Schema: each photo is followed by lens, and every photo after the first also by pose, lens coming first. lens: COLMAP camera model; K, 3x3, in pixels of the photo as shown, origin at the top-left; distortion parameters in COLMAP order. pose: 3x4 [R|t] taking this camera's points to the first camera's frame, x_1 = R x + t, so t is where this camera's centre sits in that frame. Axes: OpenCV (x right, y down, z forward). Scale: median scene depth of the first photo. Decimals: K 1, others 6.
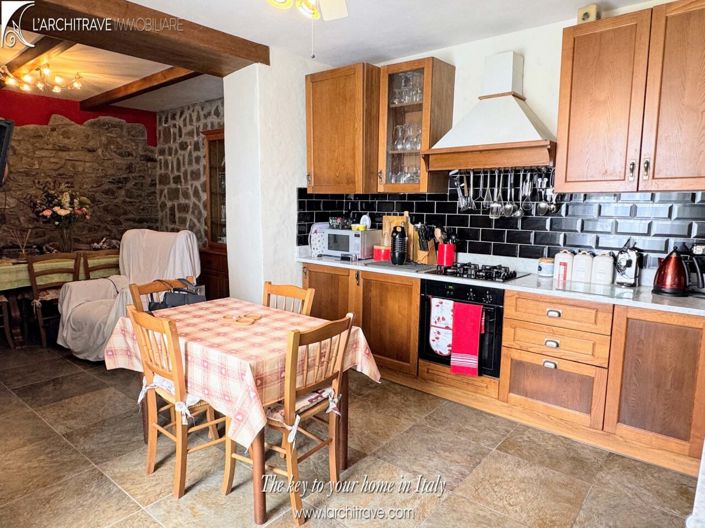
lens RADIAL K [[451.6, 0, 352.5], [0, 451.6, 265.6], [0, 0, 1]] dist [-0.000882, 0.001759]
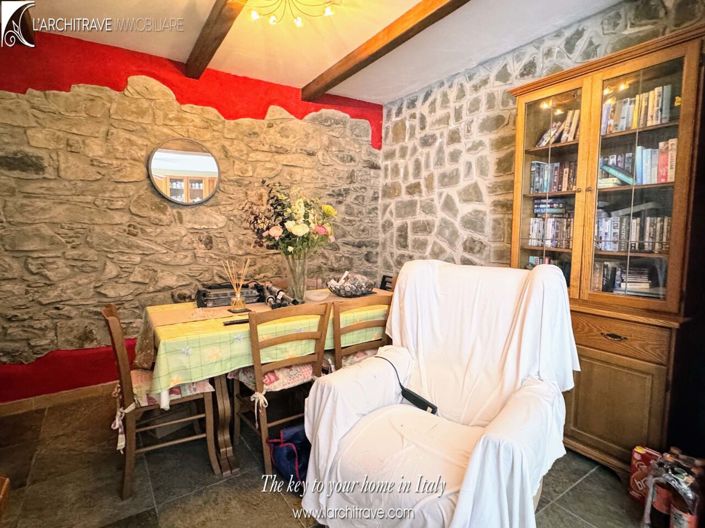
lens RADIAL K [[370.3, 0, 352.3], [0, 370.3, 264.2], [0, 0, 1]] dist [-0.000475, -0.000057]
pose [[0.961701, 0.012687, -0.273807, -0.334797], [-0.025471, 0.998742, -0.043185, -0.041877], [0.272915, 0.048506, 0.960815, 0.422722]]
